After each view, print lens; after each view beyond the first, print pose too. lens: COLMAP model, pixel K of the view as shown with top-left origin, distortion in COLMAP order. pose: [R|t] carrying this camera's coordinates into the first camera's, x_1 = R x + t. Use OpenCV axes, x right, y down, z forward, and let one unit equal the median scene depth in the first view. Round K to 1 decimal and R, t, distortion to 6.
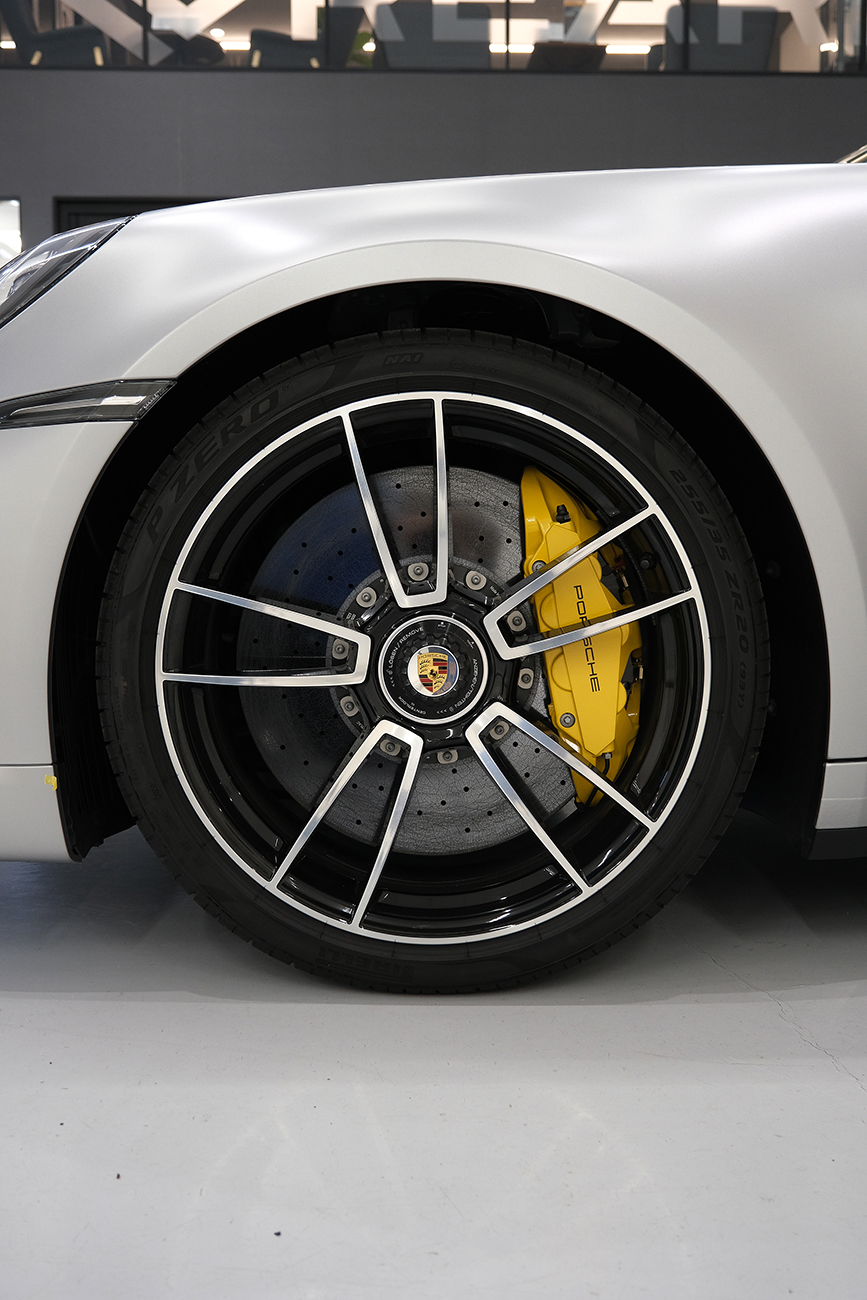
lens RADIAL K [[1292.2, 0, 435.1], [0, 1292.2, 652.2], [0, 0, 1]] dist [0.063079, 0.000000]
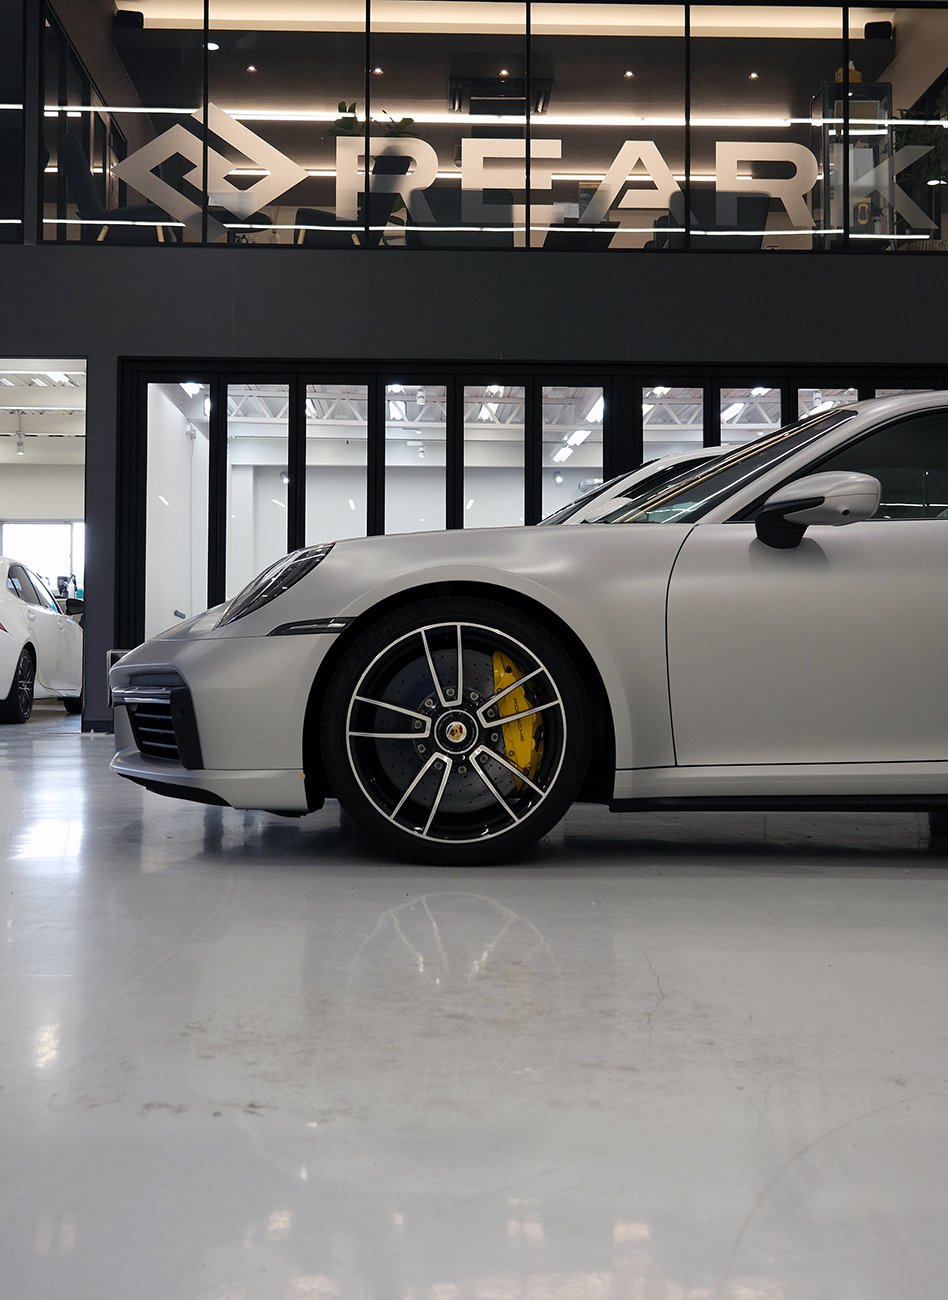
lens RADIAL K [[1387.6, 0, 476.1], [0, 1387.6, 650.6], [0, 0, 1]] dist [0.013719, 0.000000]
pose [[0.999932, 0.005332, 0.010403, 0.007768], [-0.004331, 0.995565, -0.093972, 0.107939], [-0.010858, 0.093920, 0.995520, -1.653658]]
